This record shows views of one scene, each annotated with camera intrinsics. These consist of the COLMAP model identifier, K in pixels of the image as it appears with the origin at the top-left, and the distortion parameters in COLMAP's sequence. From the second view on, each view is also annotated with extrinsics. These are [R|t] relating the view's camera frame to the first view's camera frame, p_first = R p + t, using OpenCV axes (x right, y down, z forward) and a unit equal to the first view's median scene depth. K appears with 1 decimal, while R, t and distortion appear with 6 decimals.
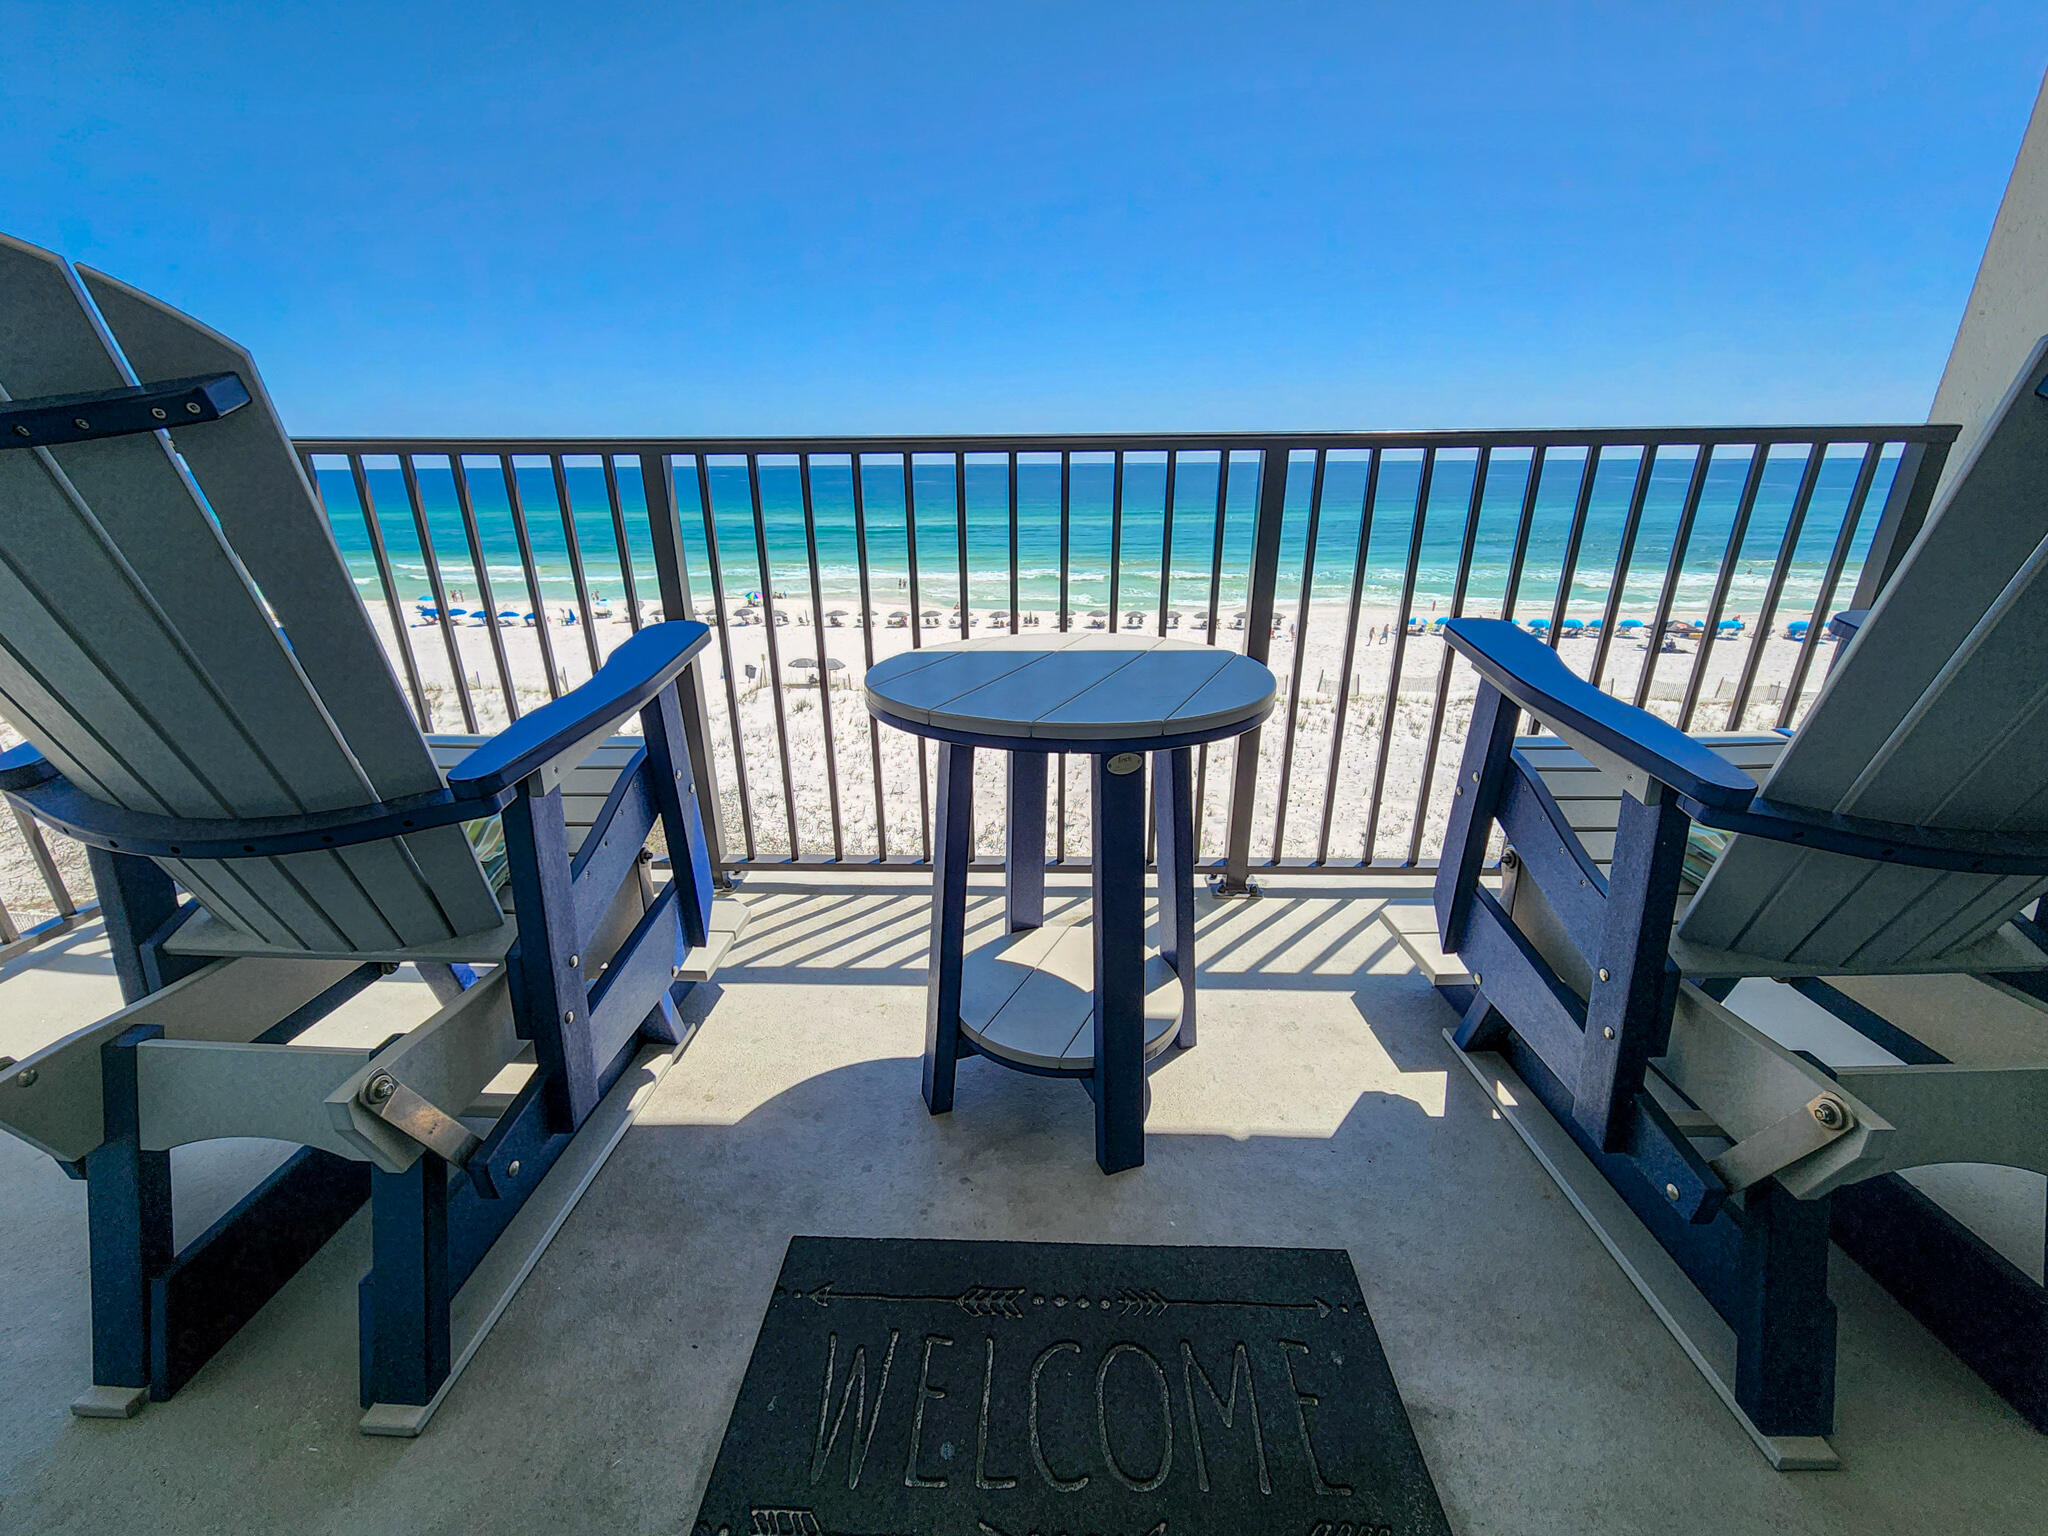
lens RADIAL K [[852.9, 0, 1022.0], [0, 852.9, 785.7], [0, 0, 1]] dist [-0.001257, -0.000135]
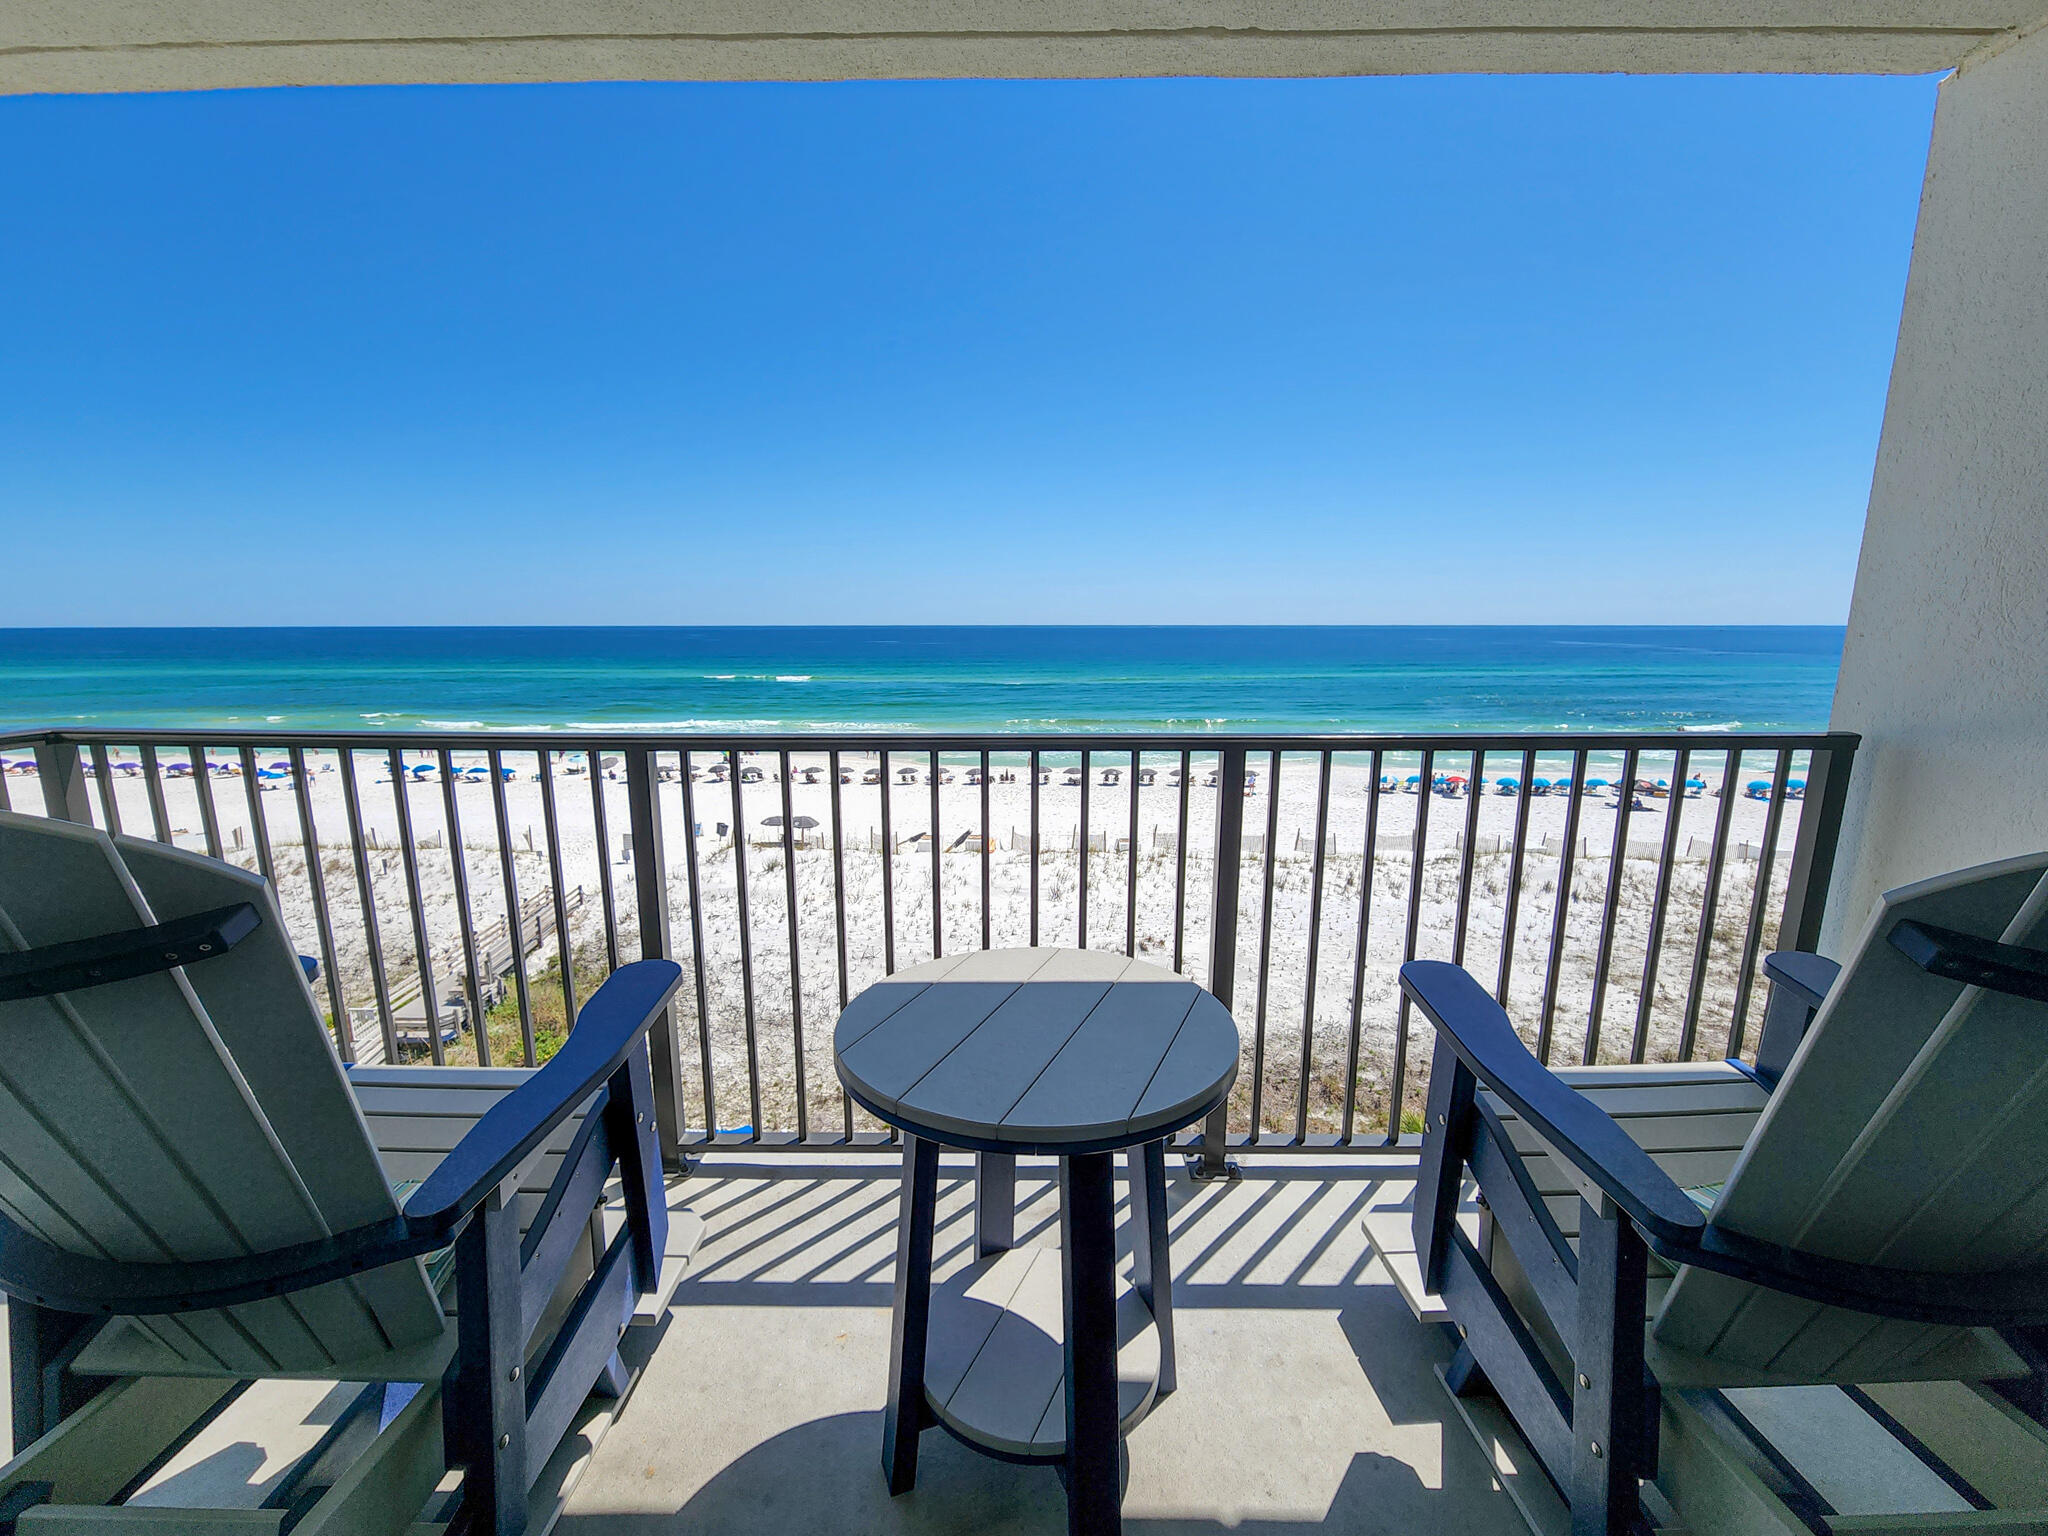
lens RADIAL K [[866.9, 0, 1021.3], [0, 866.9, 789.1], [0, 0, 1]] dist [0.000091, -0.000269]
pose [[0.999654, 0.002131, 0.026213, 0.006876], [0.002470, 0.984705, -0.174214, -0.181132], [-0.026183, 0.174219, 0.984359, -0.052053]]
